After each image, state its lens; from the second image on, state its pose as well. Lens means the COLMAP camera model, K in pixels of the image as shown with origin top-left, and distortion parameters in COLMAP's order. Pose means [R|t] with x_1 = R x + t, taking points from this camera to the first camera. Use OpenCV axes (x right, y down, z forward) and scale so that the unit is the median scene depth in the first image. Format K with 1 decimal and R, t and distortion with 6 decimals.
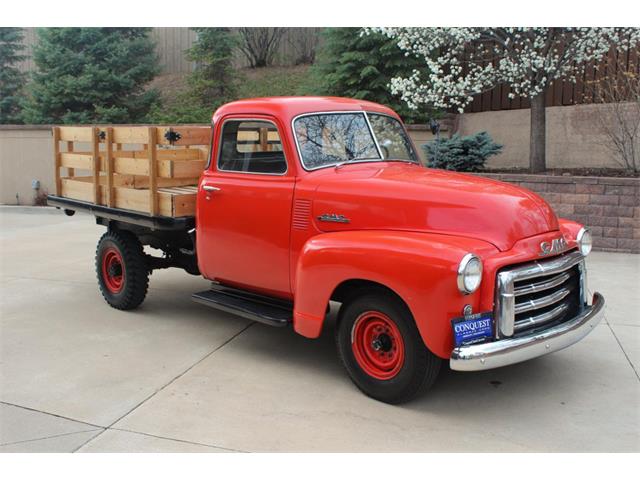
lens RADIAL K [[655.5, 0, 320.0], [0, 655.5, 240.0], [0, 0, 1]] dist [-0.069810, 0.028132]
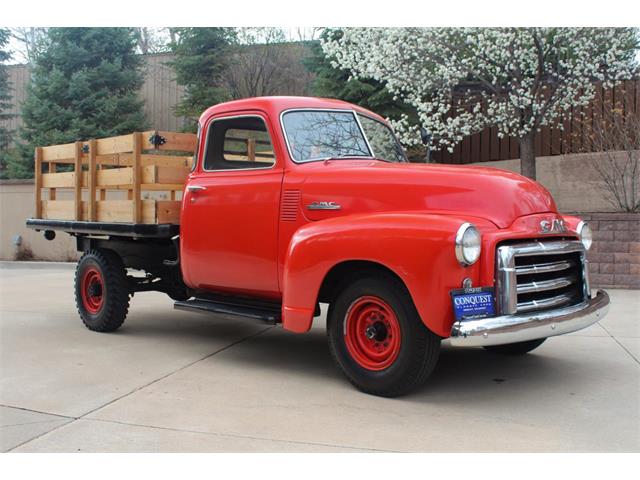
lens RADIAL K [[665.0, 0, 320.0], [0, 665.0, 240.0], [0, 0, 1]] dist [-0.063096, -0.012985]
pose [[0.999836, -0.005066, 0.017381, -0.001423], [0.007124, 0.992690, -0.120482, 0.098386], [-0.016644, 0.120586, 0.992563, 0.029478]]
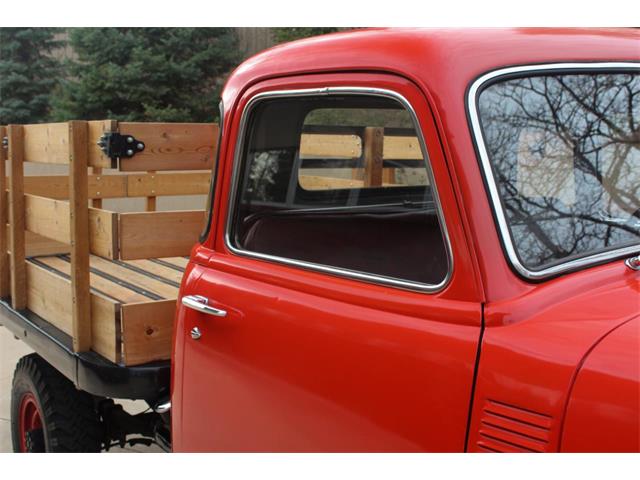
lens RADIAL K [[769.6, 0, 320.0], [0, 769.6, 240.0], [0, 0, 1]] dist [-0.038879, -0.011137]
pose [[0.986163, 0.022529, -0.164240, -0.040686], [-0.029301, 0.998813, -0.038924, -0.083978], [0.163168, 0.043197, 0.985652, 0.539713]]
